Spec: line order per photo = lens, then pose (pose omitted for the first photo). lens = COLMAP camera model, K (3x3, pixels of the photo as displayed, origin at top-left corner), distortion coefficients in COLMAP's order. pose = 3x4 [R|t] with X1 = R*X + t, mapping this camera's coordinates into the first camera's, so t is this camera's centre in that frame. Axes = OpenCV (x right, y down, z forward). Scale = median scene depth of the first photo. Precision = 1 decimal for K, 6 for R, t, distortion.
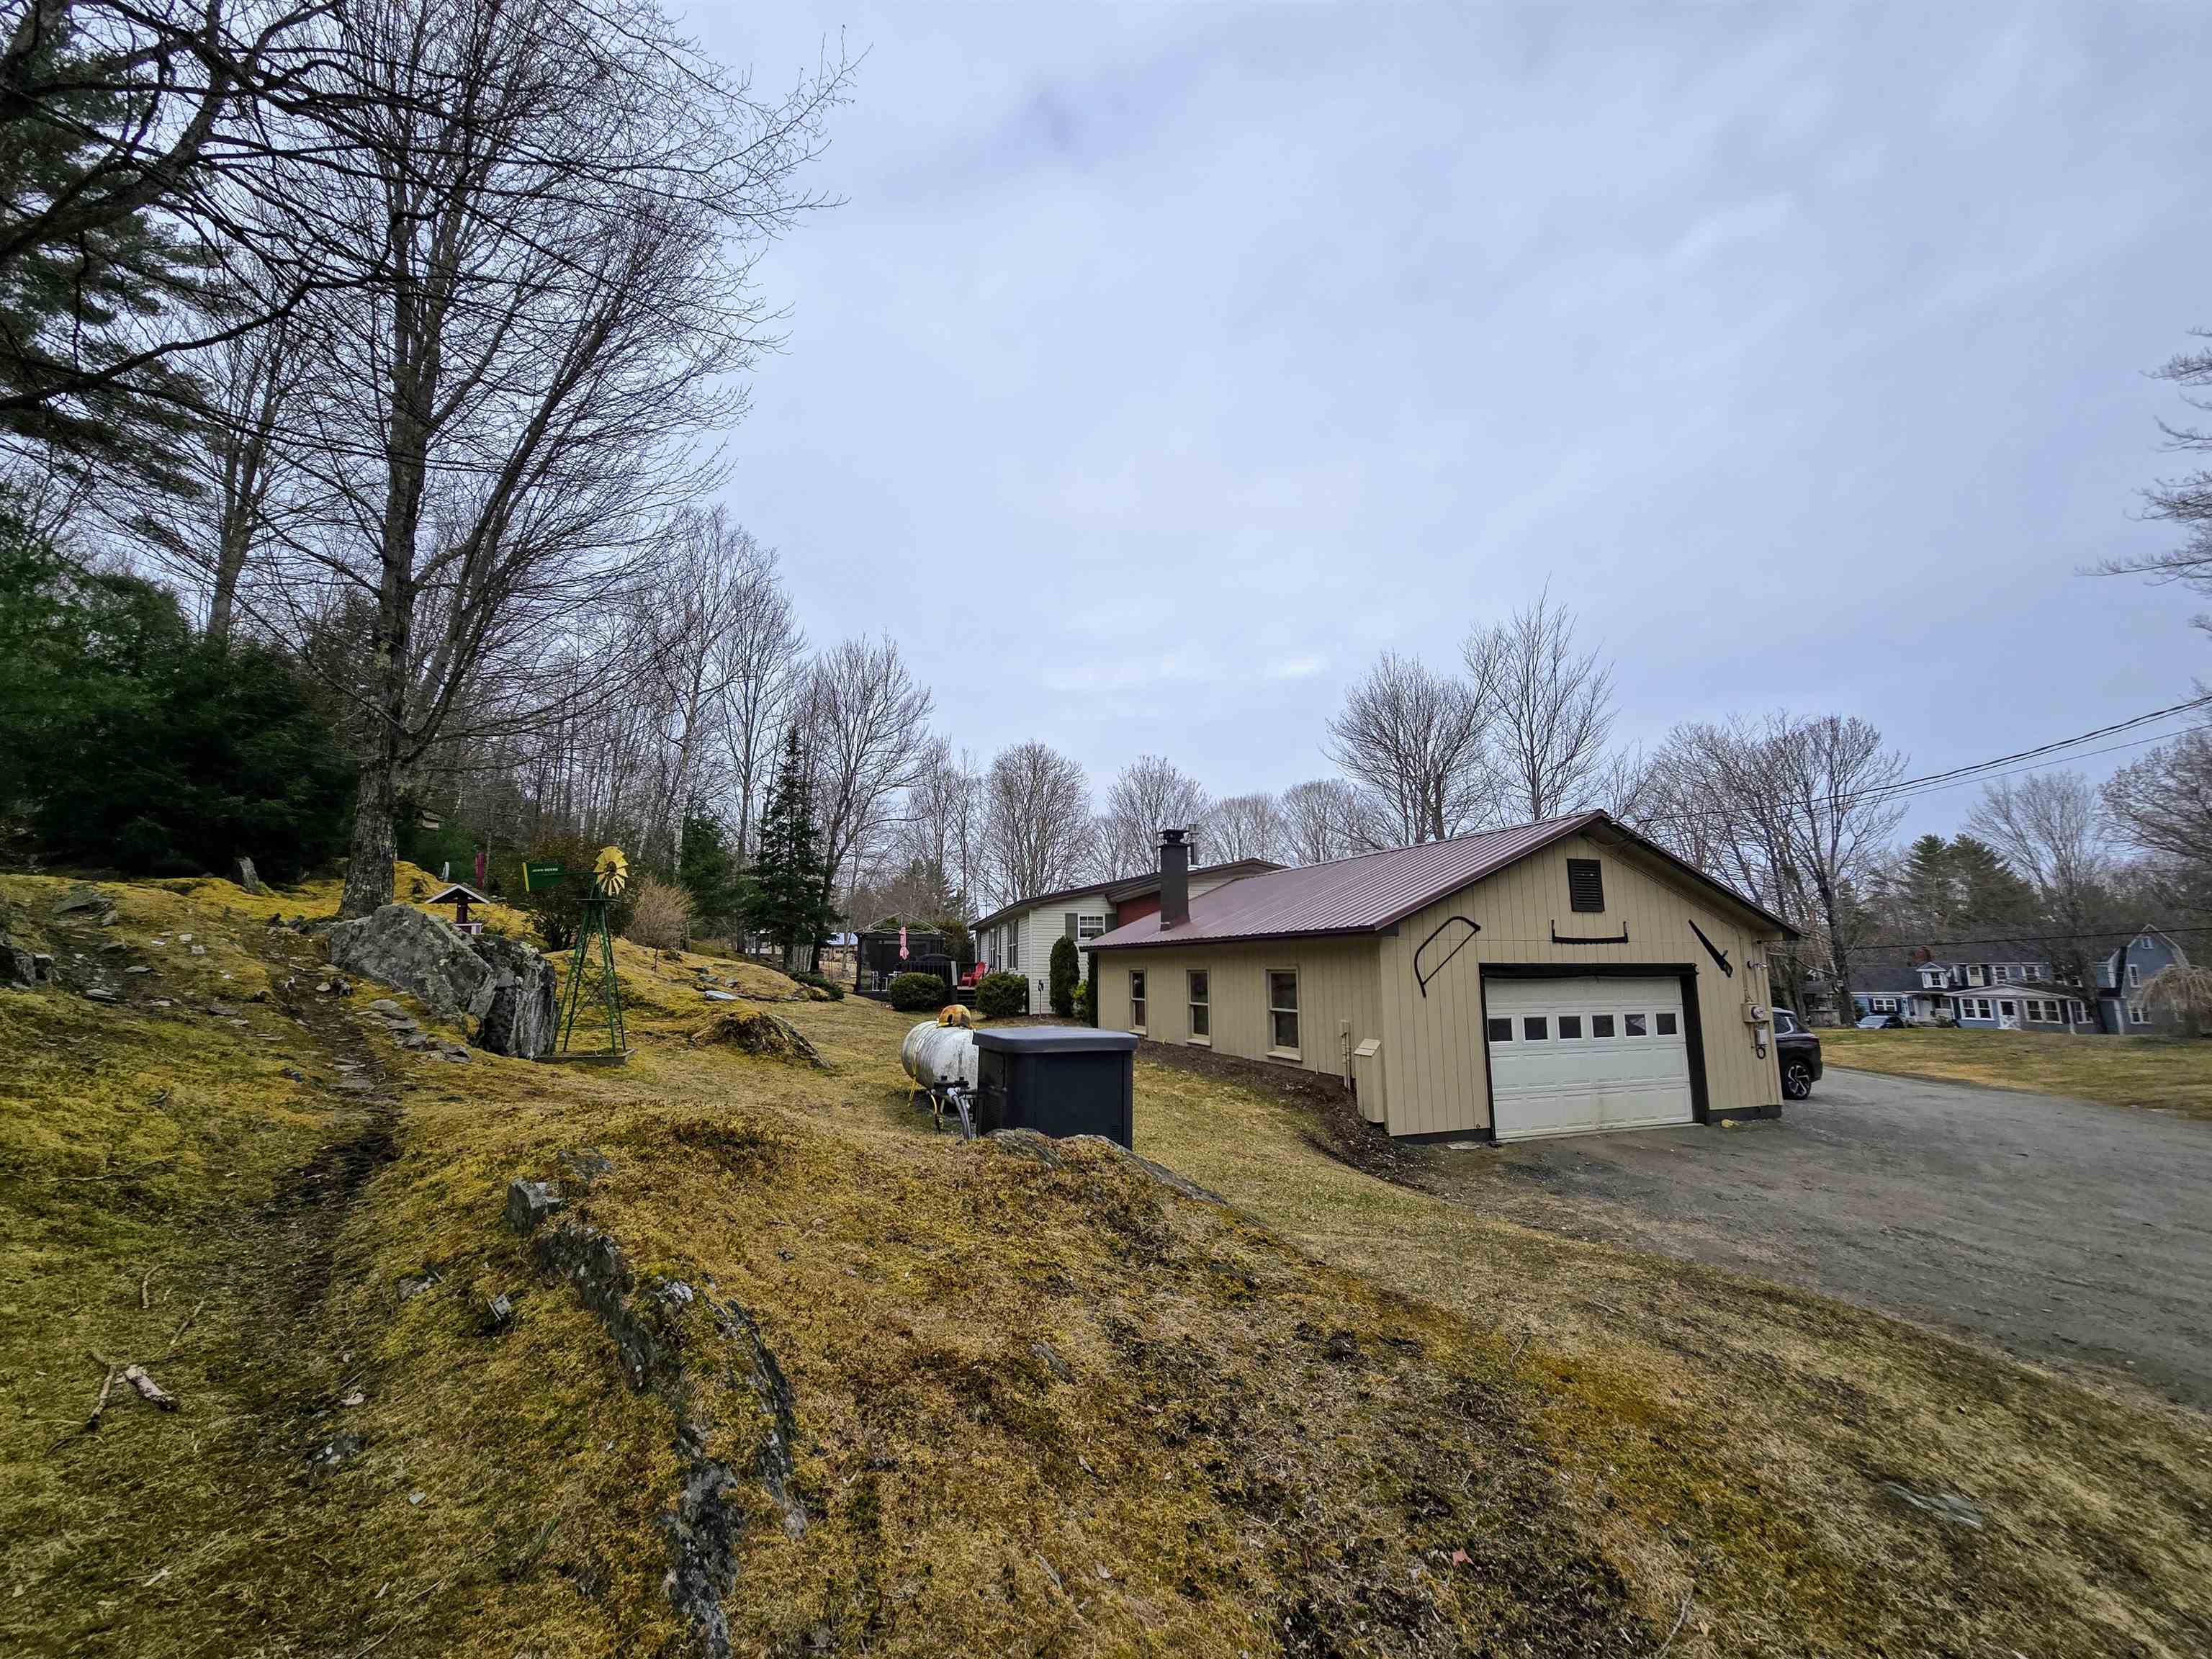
lens RADIAL K [[888.7, 0, 1104.9], [0, 888.7, 830.9], [0, 0, 1]] dist [-0.001345, -0.000120]
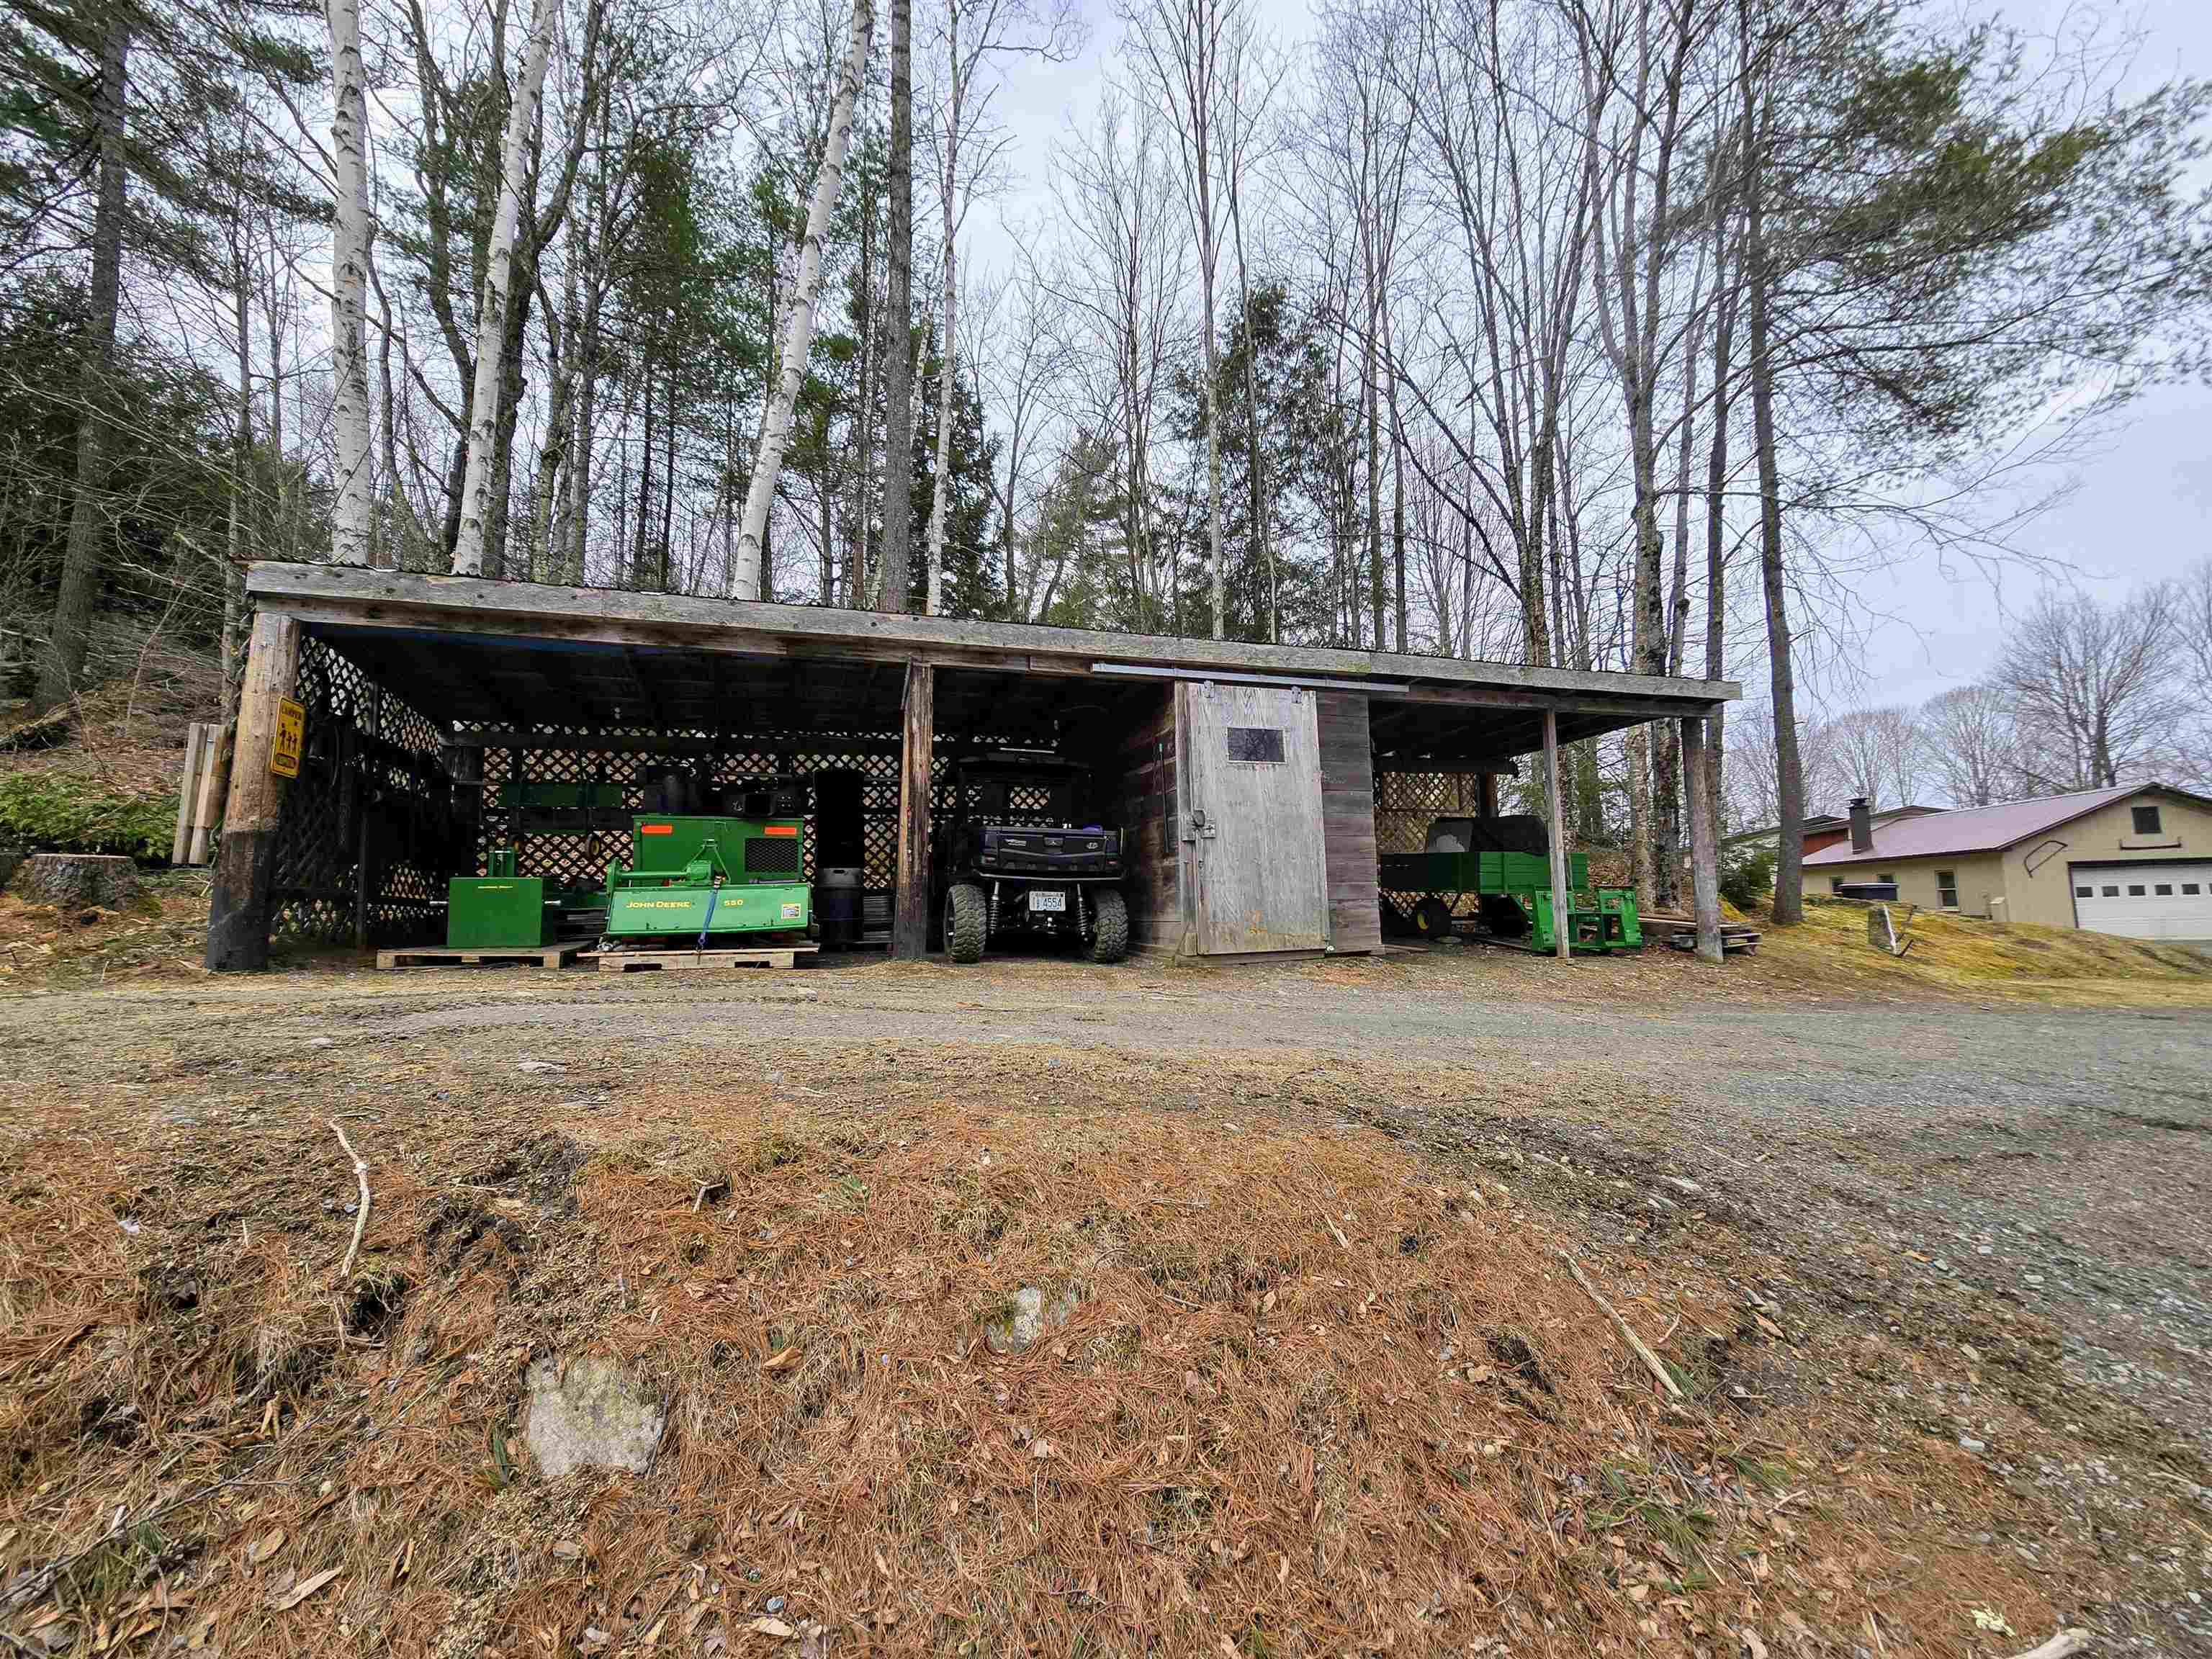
lens RADIAL K [[888.7, 0, 1109.8], [0, 888.7, 825.4], [0, 0, 1]] dist [-0.001345, -0.000120]
pose [[0.853067, -0.075865, -0.516257, -0.408028], [0.111191, 0.993080, 0.037798, -0.256718], [0.509817, -0.089647, 0.855599, -1.861088]]
